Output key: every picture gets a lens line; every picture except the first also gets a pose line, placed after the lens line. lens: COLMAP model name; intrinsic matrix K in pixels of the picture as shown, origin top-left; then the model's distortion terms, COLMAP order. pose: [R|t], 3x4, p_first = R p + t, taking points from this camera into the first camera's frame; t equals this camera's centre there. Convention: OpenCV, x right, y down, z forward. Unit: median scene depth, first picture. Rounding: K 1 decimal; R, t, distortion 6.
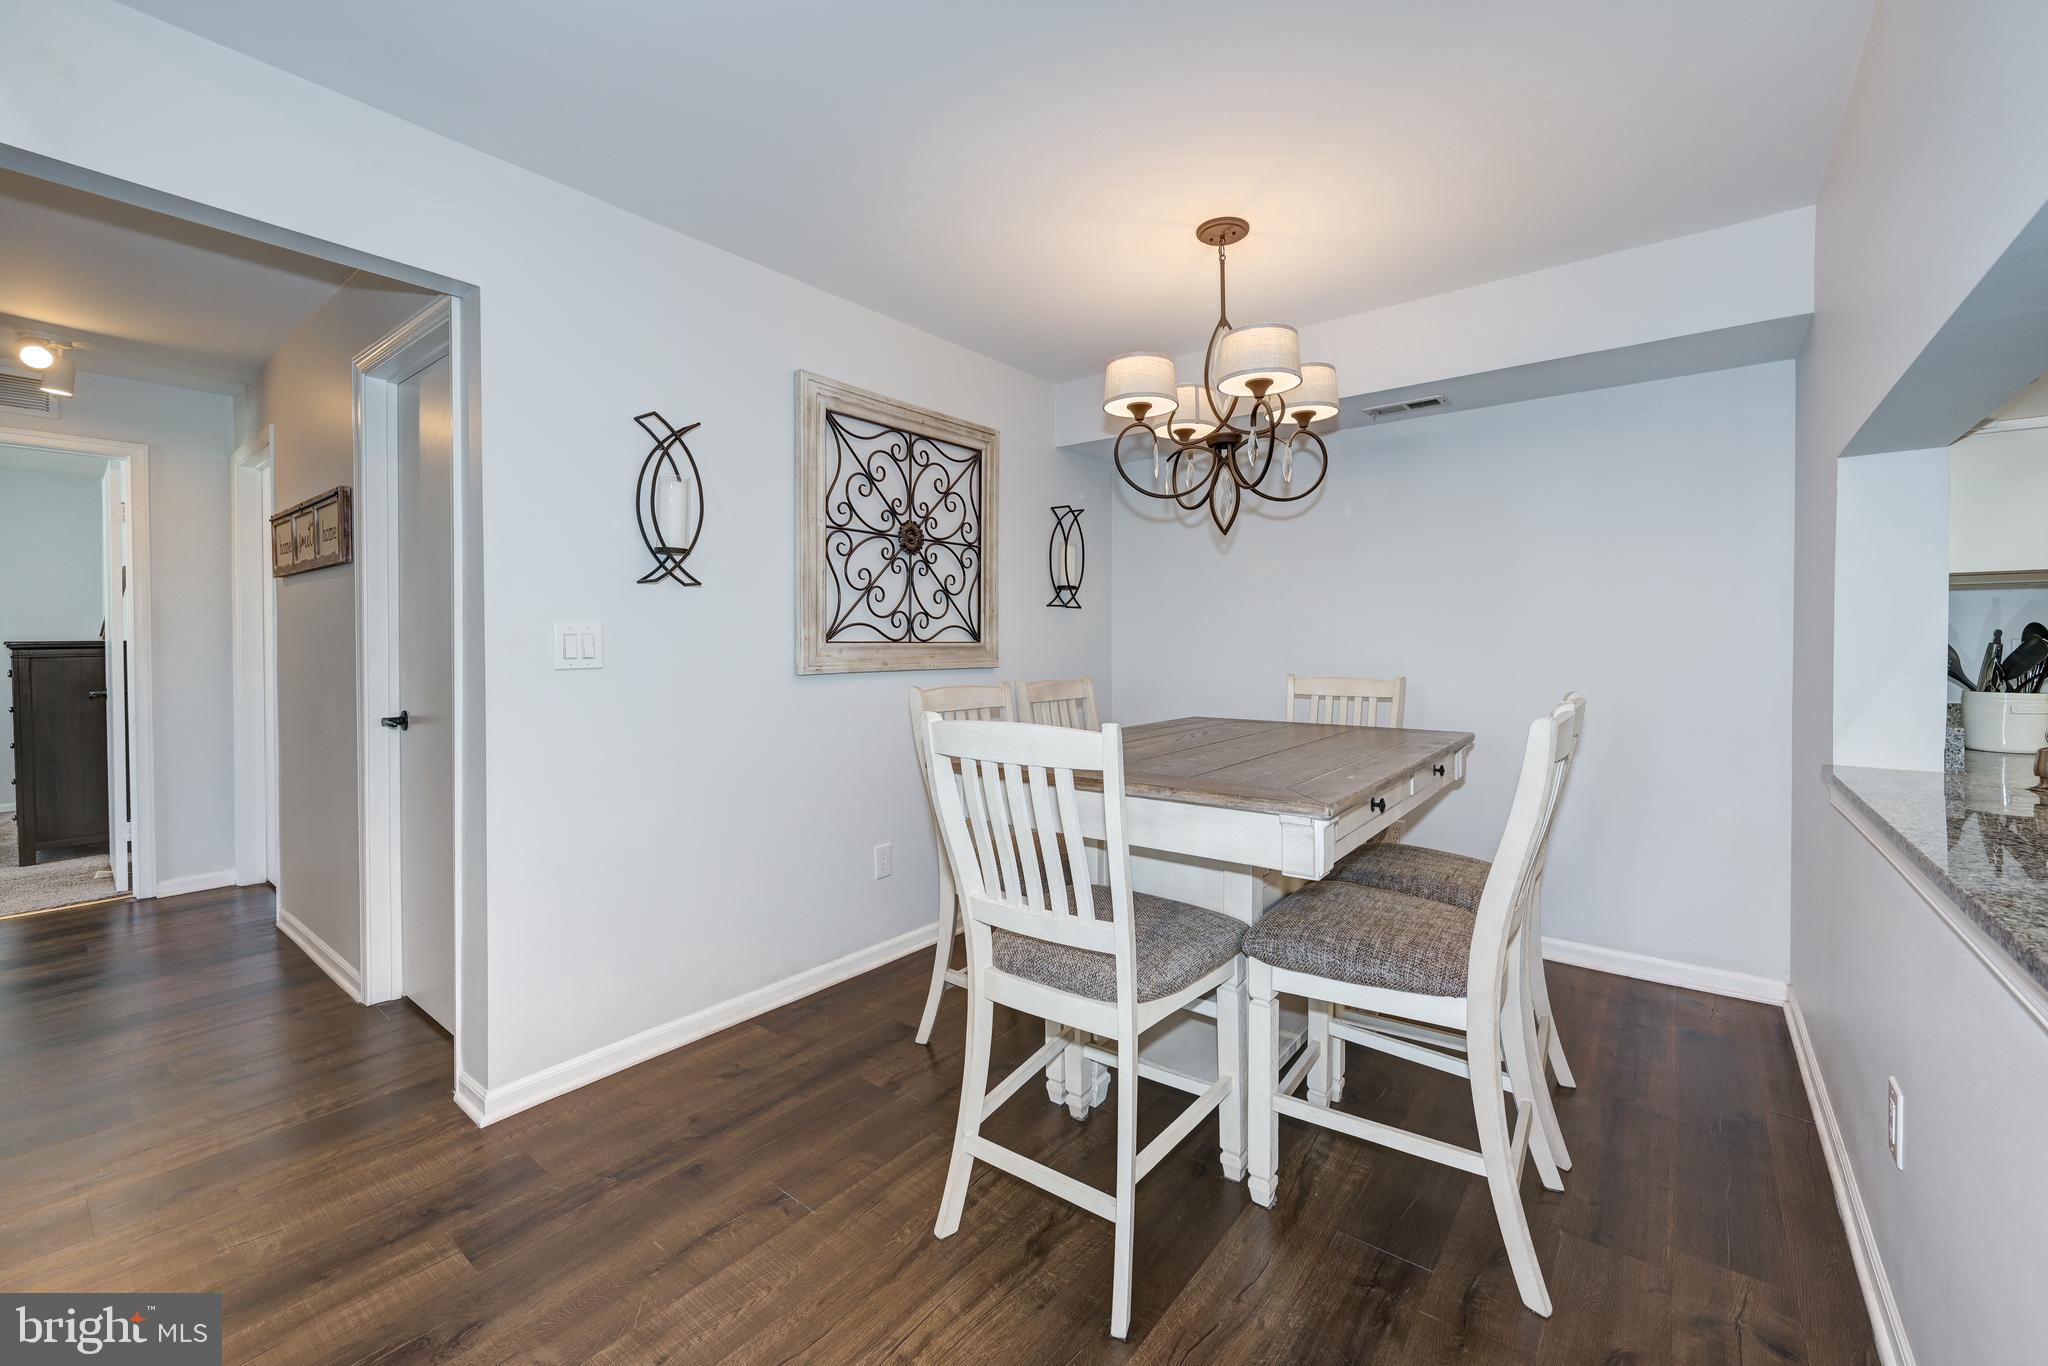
lens RADIAL K [[831.7, 0, 1023.6], [0, 831.7, 662.1], [0, 0, 1]] dist [0.003005, -0.000138]
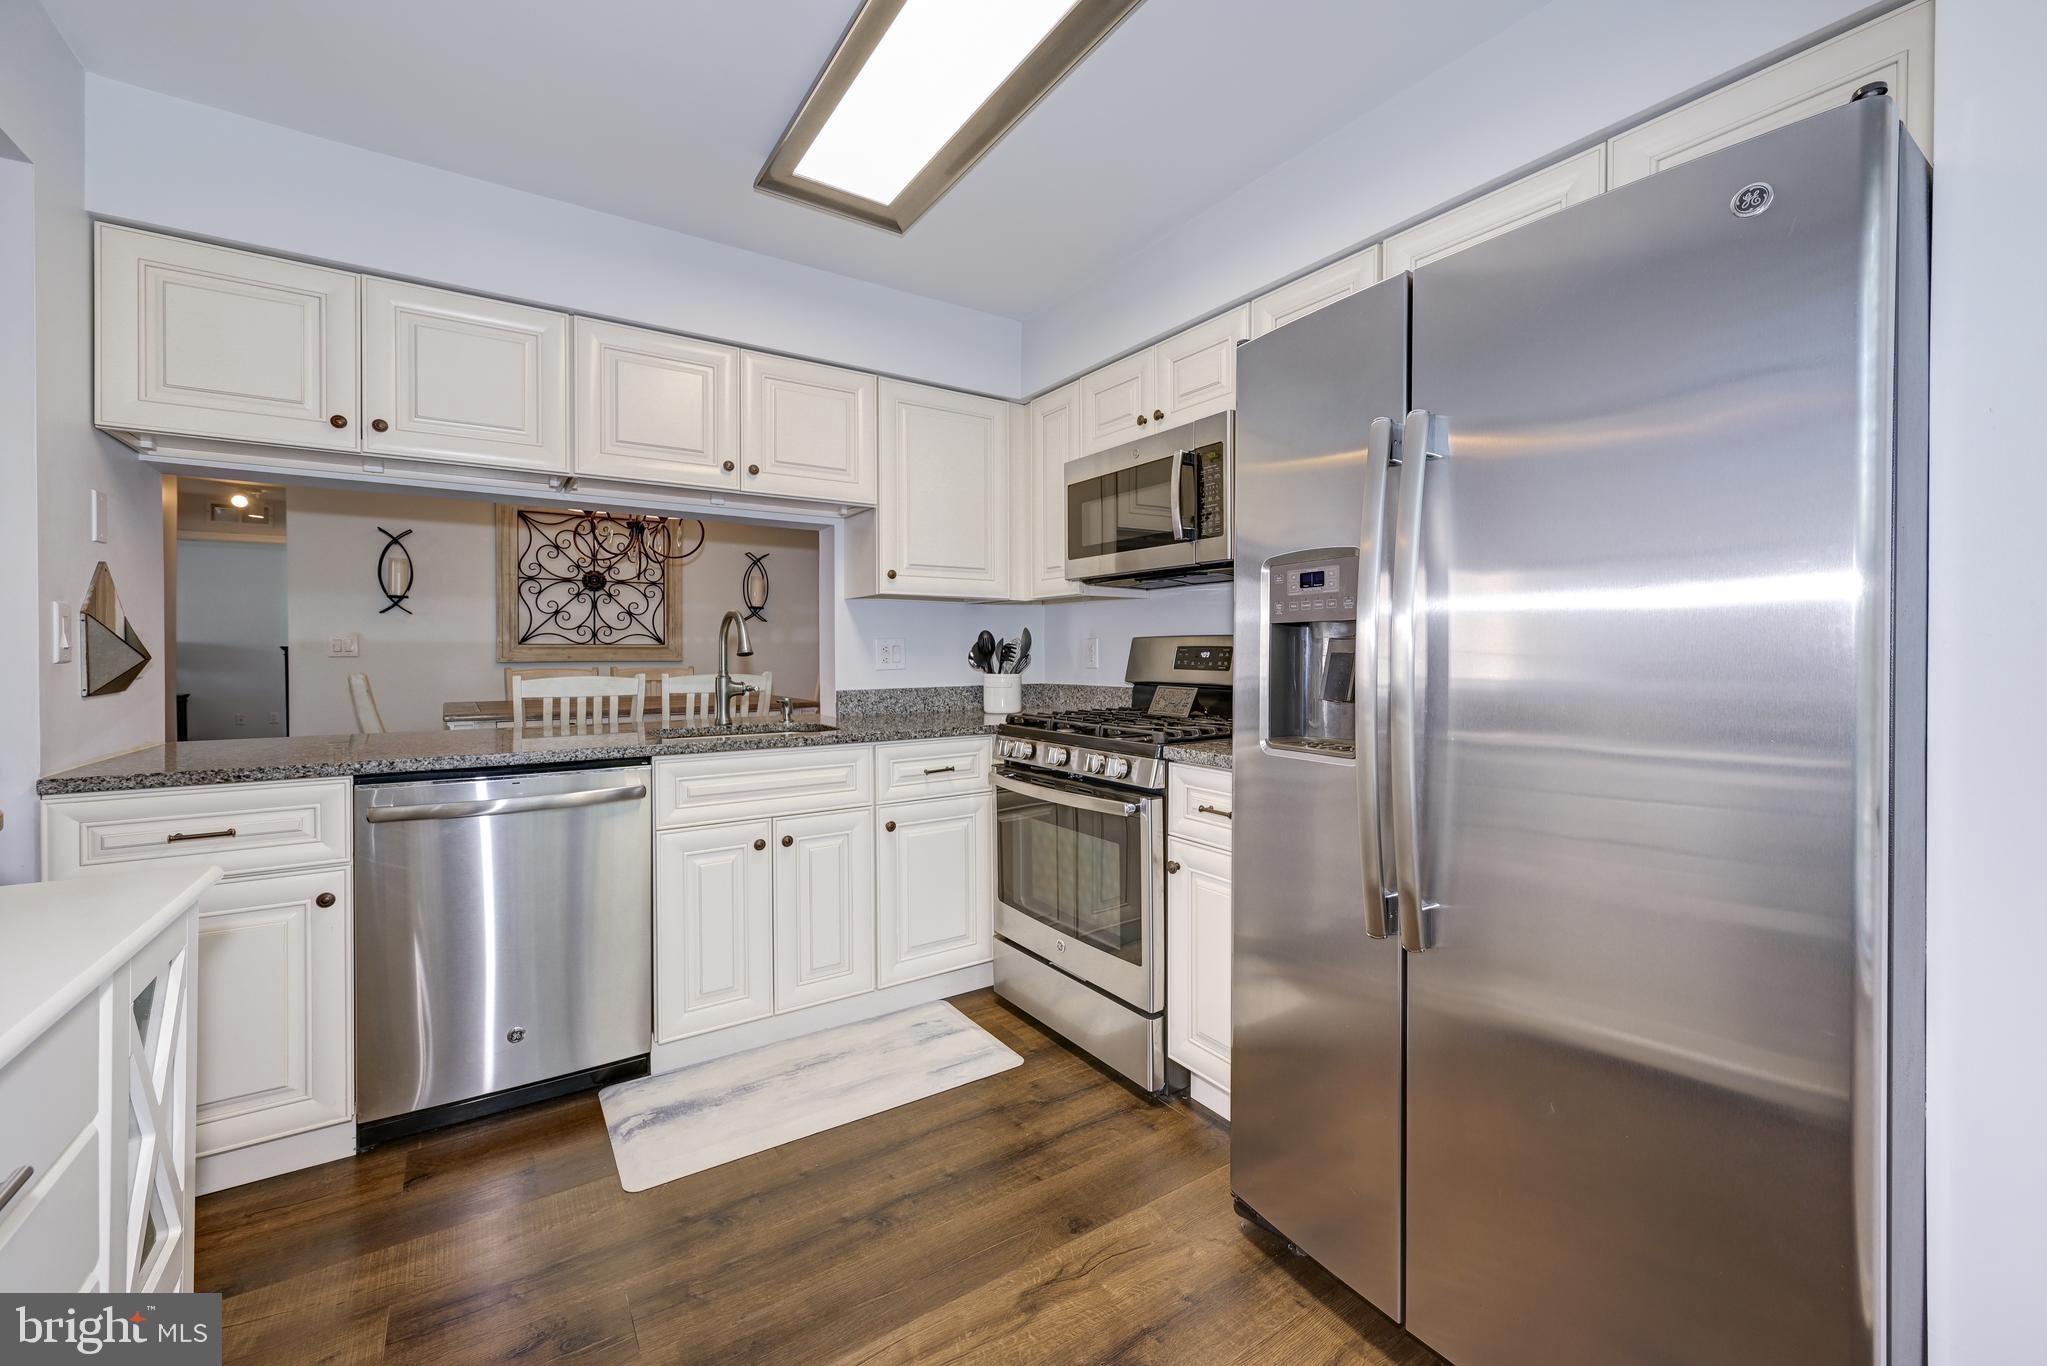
lens RADIAL K [[831.3, 0, 1022.1], [0, 831.3, 663.8], [0, 0, 1]] dist [0.003005, -0.000138]
pose [[0.948089, 0.004869, -0.317969, 1.219634], [-0.008738, 0.999904, -0.010743, 0.024047], [0.317886, 0.012964, 0.948040, -0.287008]]
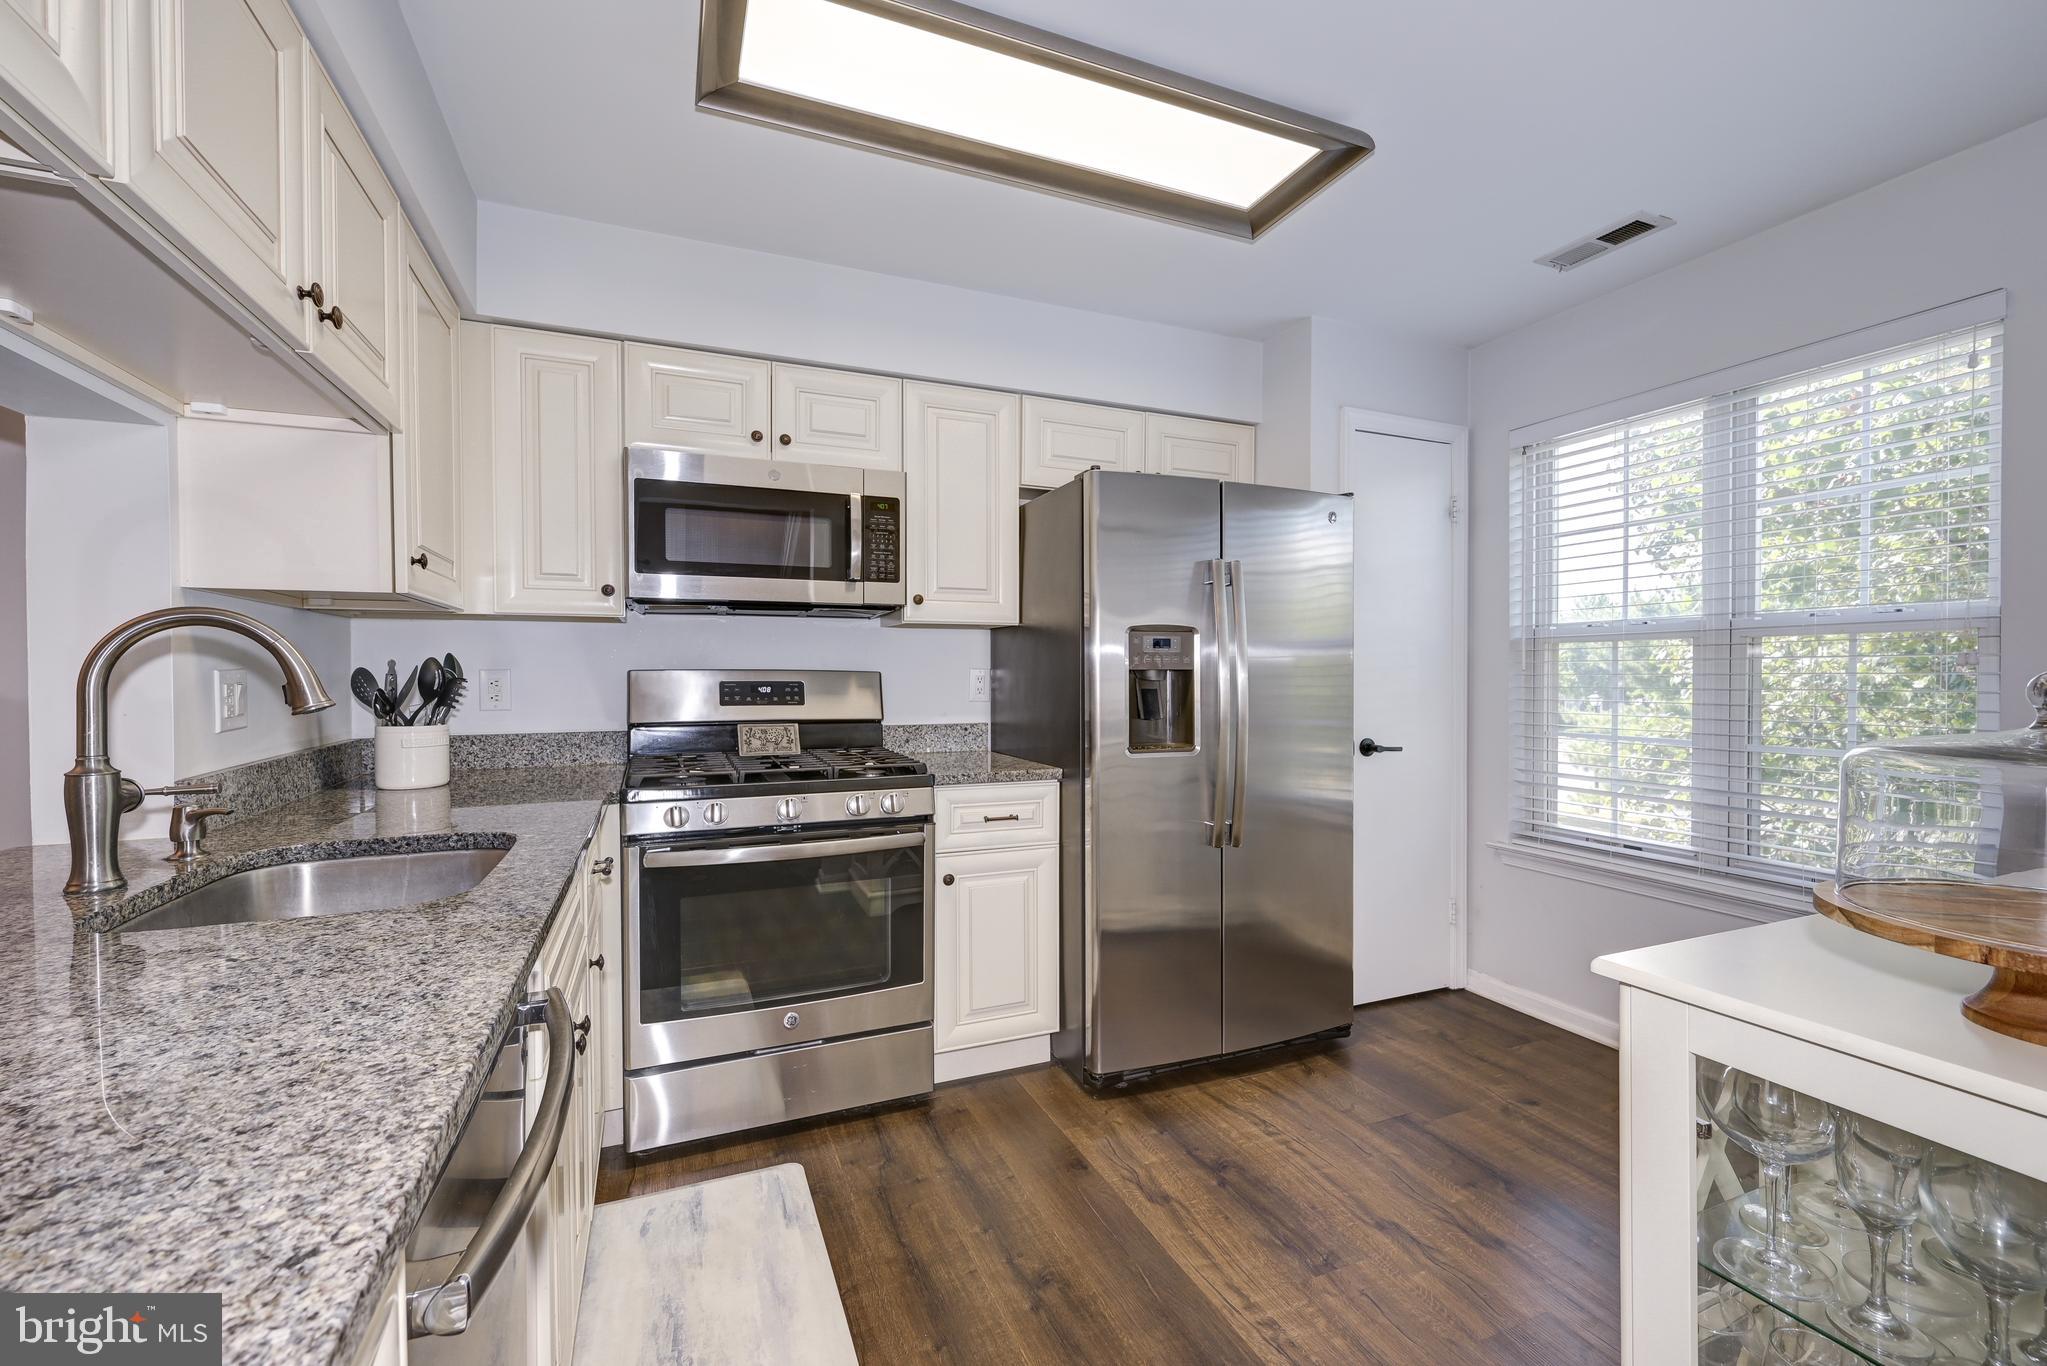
lens RADIAL K [[831.3, 0, 1067.3], [0, 831.3, 685.0], [0, 0, 1]] dist [0.003005, -0.000138]
pose [[0.475275, -0.014264, 0.879722, 0.504904], [0.019506, 0.999794, 0.005672, 0.000206], [-0.879621, 0.014464, 0.475455, -0.065921]]
